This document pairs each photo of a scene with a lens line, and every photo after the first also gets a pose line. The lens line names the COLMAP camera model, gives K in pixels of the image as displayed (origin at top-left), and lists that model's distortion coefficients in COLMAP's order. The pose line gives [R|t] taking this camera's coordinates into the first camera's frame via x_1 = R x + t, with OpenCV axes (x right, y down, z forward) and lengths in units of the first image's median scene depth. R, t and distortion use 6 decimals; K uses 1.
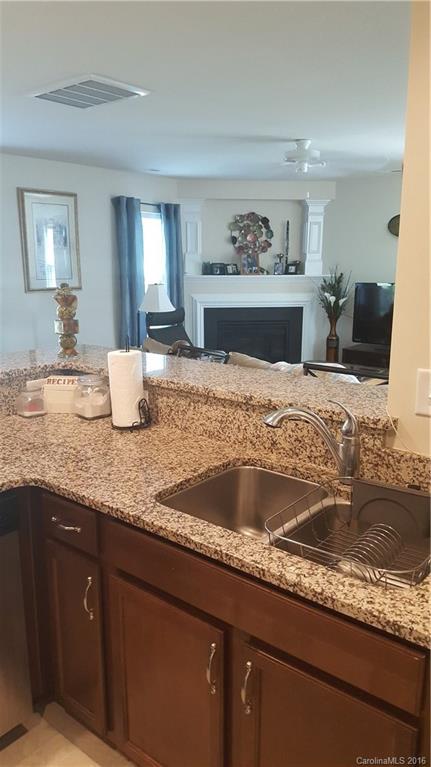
lens RADIAL K [[577.8, 0, 213.6], [0, 577.8, 385.8], [0, 0, 1]] dist [0.004205, -0.022783]
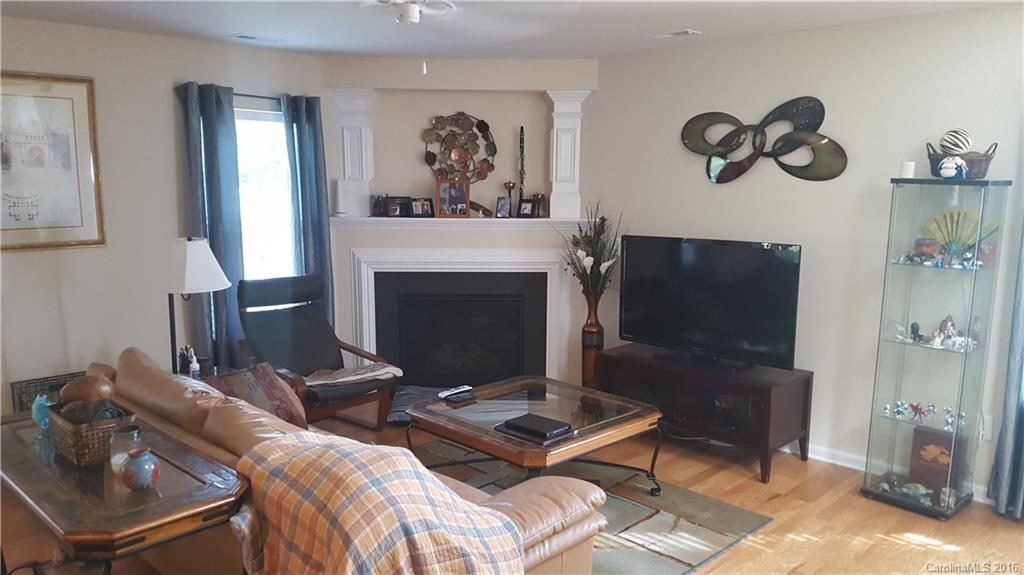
lens RADIAL K [[771.5, 0, 514.2], [0, 771.5, 290.3], [0, 0, 1]] dist [0.004205, -0.022783]
pose [[0.996060, 0.020038, -0.086389, 0.193356], [-0.026453, 0.996925, -0.073765, -0.062693], [0.084645, 0.075760, 0.993527, 0.237544]]
